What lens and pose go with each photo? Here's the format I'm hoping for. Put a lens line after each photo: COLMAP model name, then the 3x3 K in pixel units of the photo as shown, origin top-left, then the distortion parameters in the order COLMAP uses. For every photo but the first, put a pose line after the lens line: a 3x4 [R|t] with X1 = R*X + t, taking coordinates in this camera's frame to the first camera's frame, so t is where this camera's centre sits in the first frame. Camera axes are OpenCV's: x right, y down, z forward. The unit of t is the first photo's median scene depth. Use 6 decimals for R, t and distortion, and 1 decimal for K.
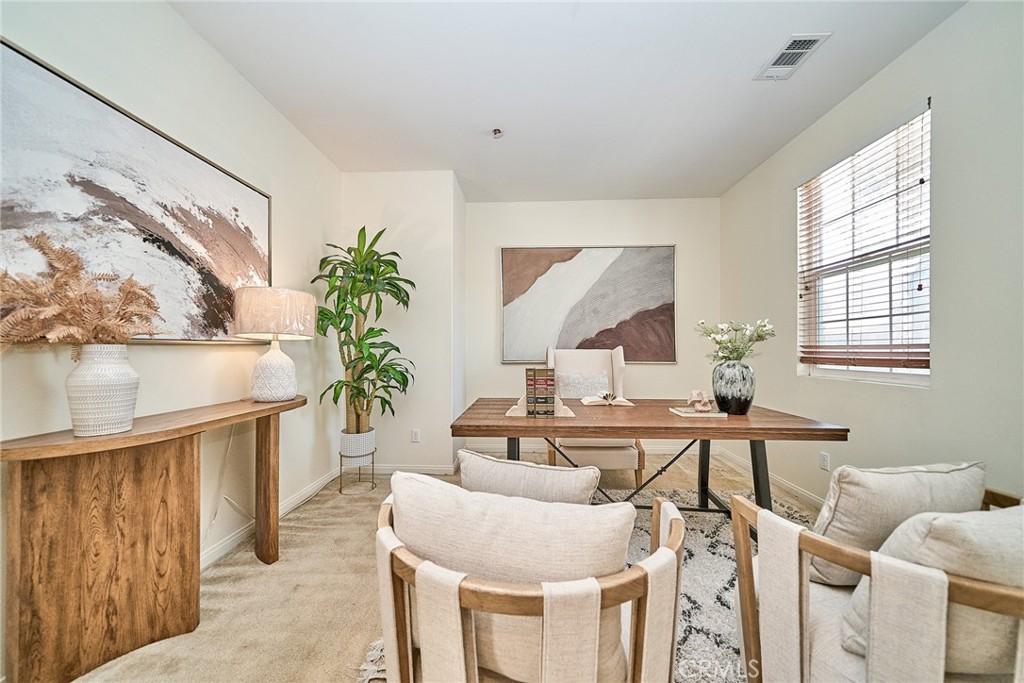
lens RADIAL K [[346.6, 0, 511.9], [0, 346.6, 350.1], [0, 0, 1]] dist [0.000133, -0.000126]
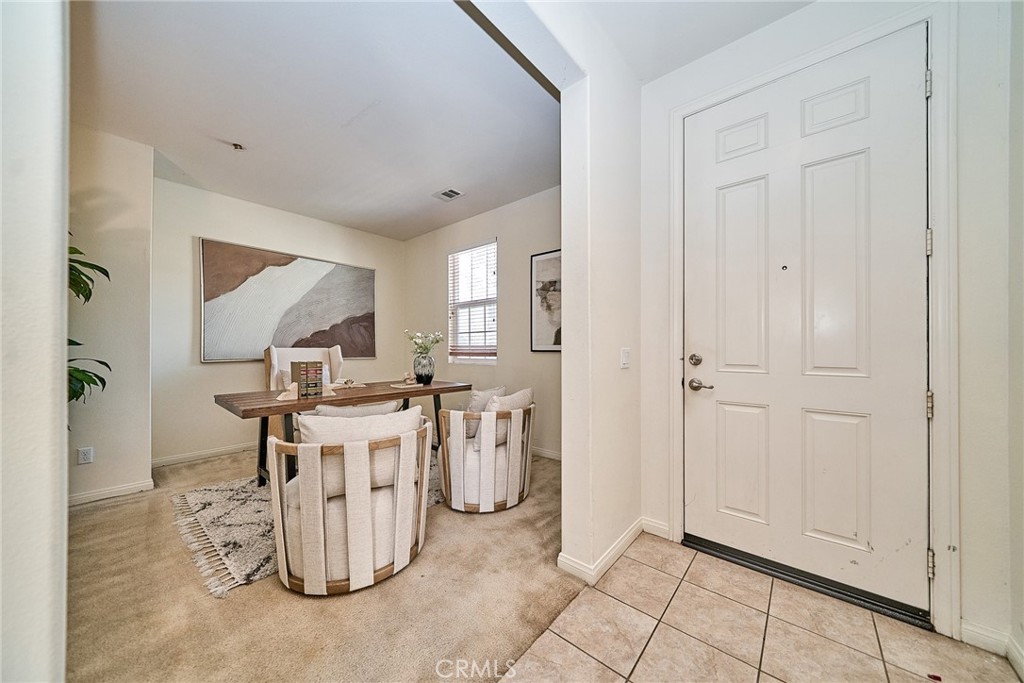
lens RADIAL K [[346.6, 0, 511.9], [0, 346.6, 347.5], [0, 0, 1]] dist [0.000133, -0.000126]
pose [[0.614862, -0.000136, 0.788634, -0.419091], [0.001291, 0.999999, -0.000834, -0.001866], [-0.788633, 0.001531, 0.614862, -0.381788]]
